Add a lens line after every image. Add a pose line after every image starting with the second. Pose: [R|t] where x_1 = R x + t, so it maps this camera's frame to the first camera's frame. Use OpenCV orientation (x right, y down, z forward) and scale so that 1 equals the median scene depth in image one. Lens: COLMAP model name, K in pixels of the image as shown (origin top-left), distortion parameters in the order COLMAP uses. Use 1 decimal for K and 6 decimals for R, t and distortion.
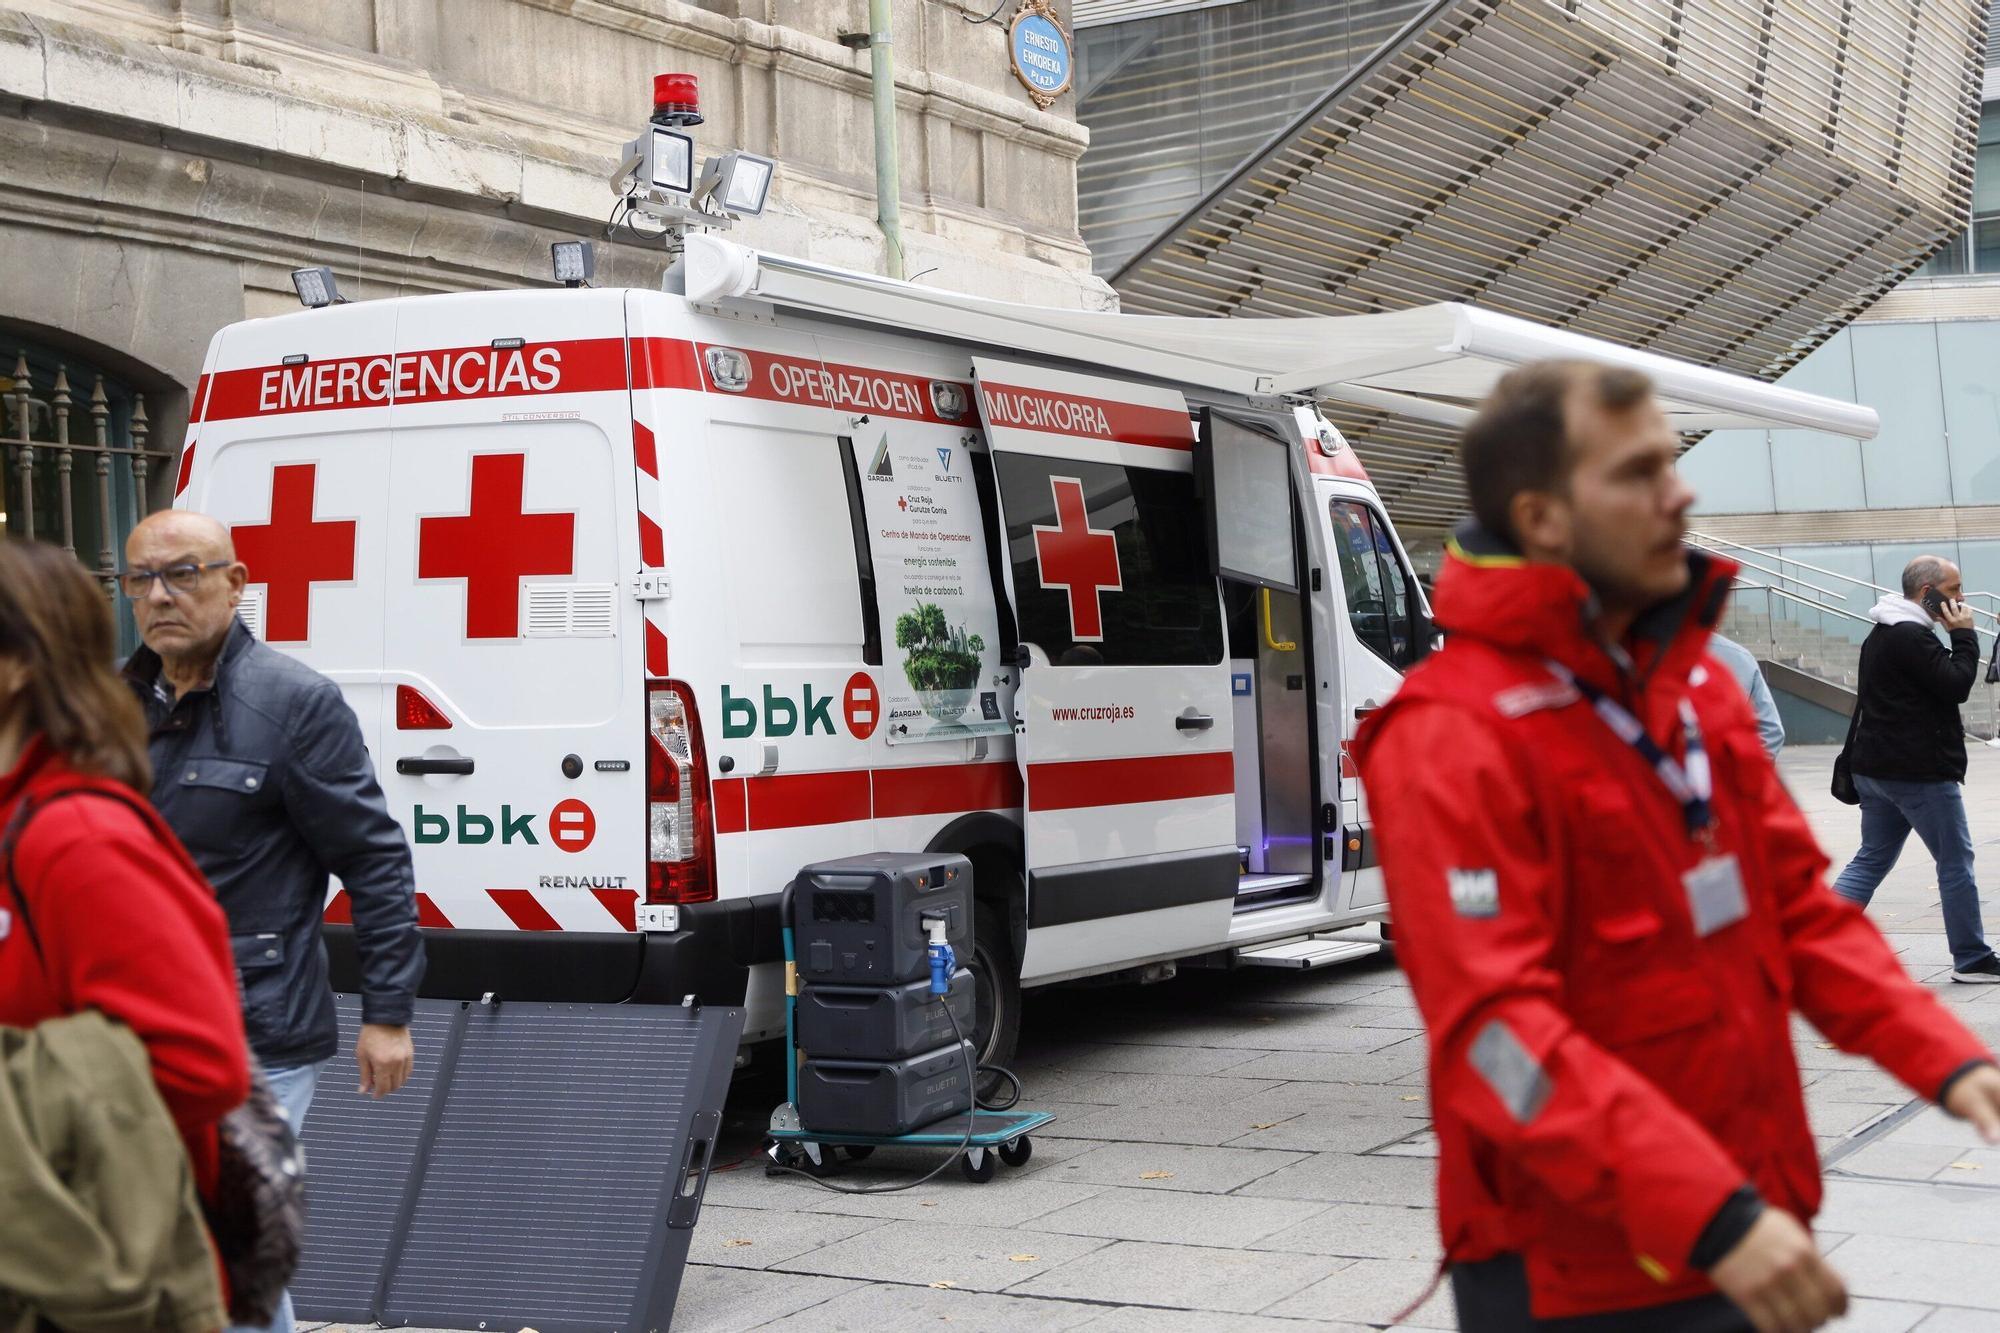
lens RADIAL K [[2917.9, 0, 1000.0], [0, 2917.9, 666.5], [0, 0, 1]] dist [0.112662, 0.097386]
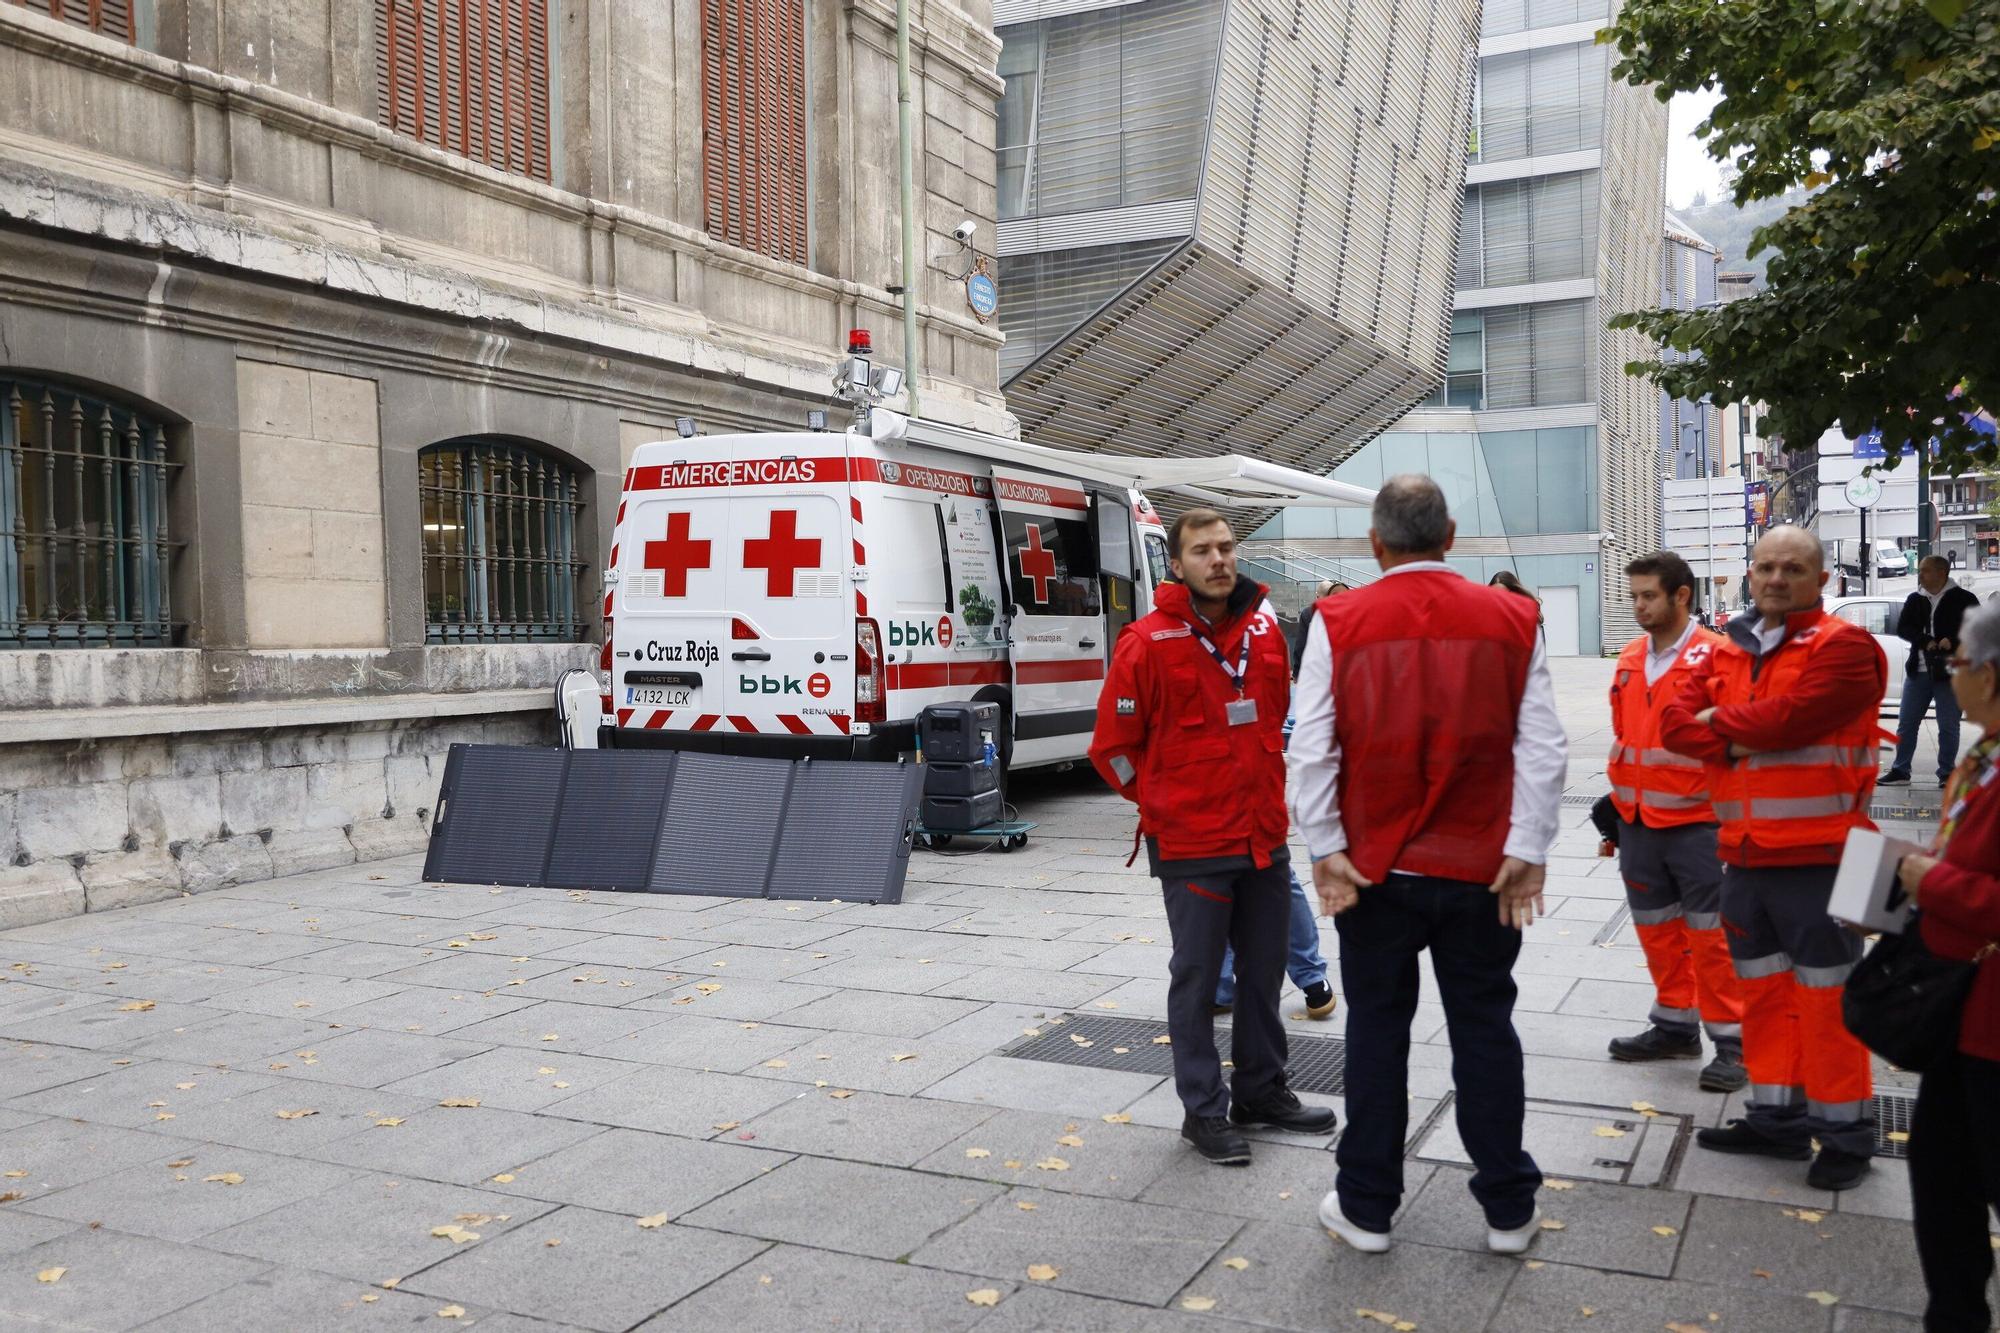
lens RADIAL K [[1647.5, 0, 1009.2], [0, 1647.5, 673.9], [0, 0, 1]] dist [-0.006169, 0.000148]
pose [[0.998053, 0.015641, 0.060371, -0.070143], [-0.017686, 0.999283, 0.033487, 0.002855], [-0.059804, -0.034490, 0.997614, -0.184747]]
